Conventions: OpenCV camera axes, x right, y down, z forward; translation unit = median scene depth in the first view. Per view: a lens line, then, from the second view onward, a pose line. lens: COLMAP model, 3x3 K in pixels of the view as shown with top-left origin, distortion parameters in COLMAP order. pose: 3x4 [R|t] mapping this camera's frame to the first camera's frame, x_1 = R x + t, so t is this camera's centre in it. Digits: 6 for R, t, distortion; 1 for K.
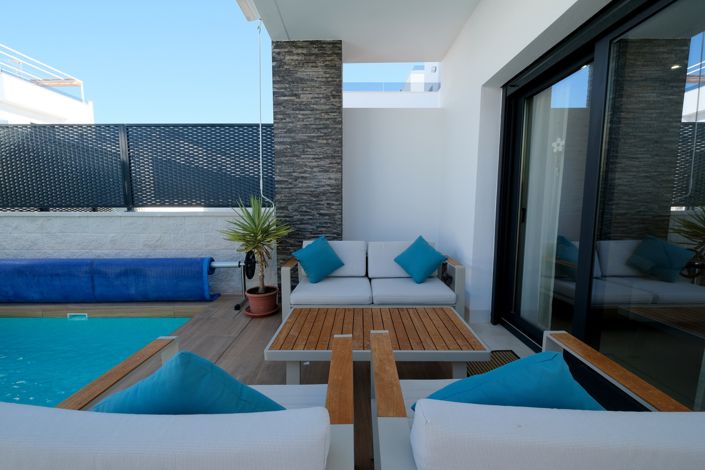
lens RADIAL K [[306.4, 0, 358.6], [0, 306.4, 235.0], [0, 0, 1]] dist [-0.005386, 0.000598]
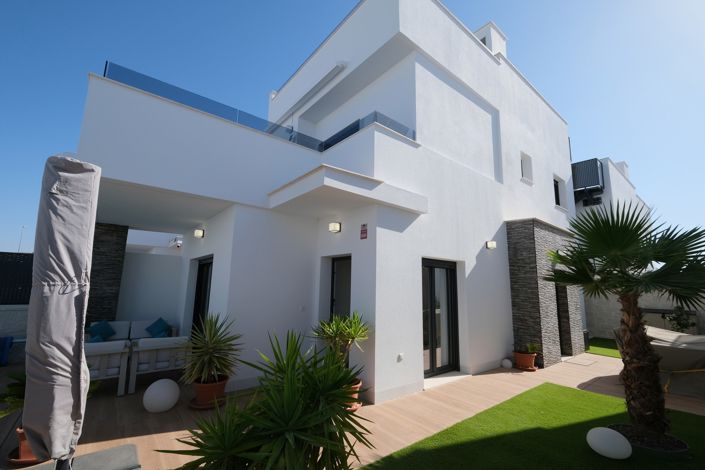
lens RADIAL K [[306.4, 0, 349.6], [0, 306.4, 237.1], [0, 0, 1]] dist [-0.005386, 0.000598]
pose [[0.777685, 0.122947, 0.616514, -0.158427], [0.047112, 0.966533, -0.252178, 0.058349], [-0.626886, 0.225160, 0.745866, -1.524543]]
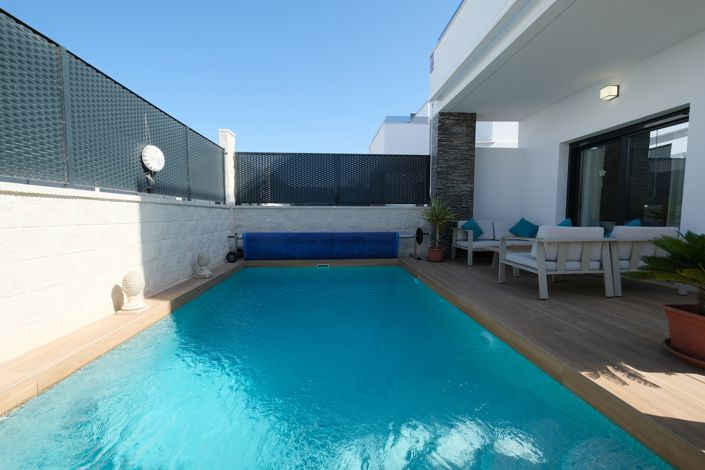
lens RADIAL K [[306.4, 0, 351.6], [0, 306.4, 236.2], [0, 0, 1]] dist [-0.005386, 0.000598]
pose [[0.997365, -0.002309, 0.072513, -0.908663], [0.005590, 0.998968, -0.045085, 0.181319], [-0.072334, 0.045371, 0.996348, -0.729898]]
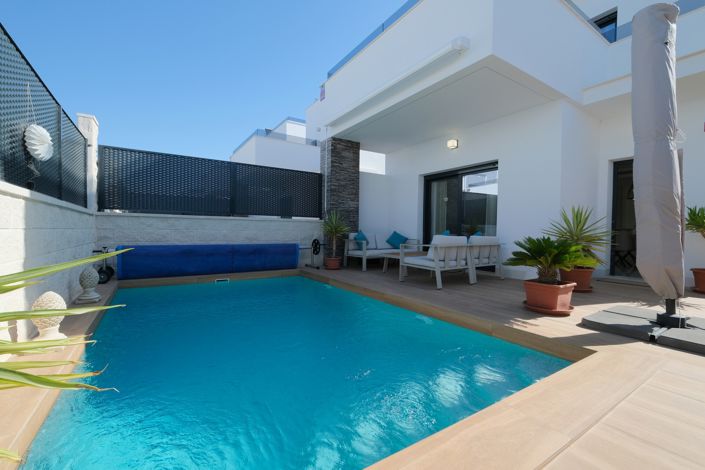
lens RADIAL K [[306.4, 0, 353.6], [0, 306.4, 235.9], [0, 0, 1]] dist [-0.005386, 0.000598]
pose [[0.832887, 0.003918, 0.553429, -1.260221], [0.049074, 0.995513, -0.080903, 0.200623], [-0.551263, 0.094543, 0.828958, -0.709868]]
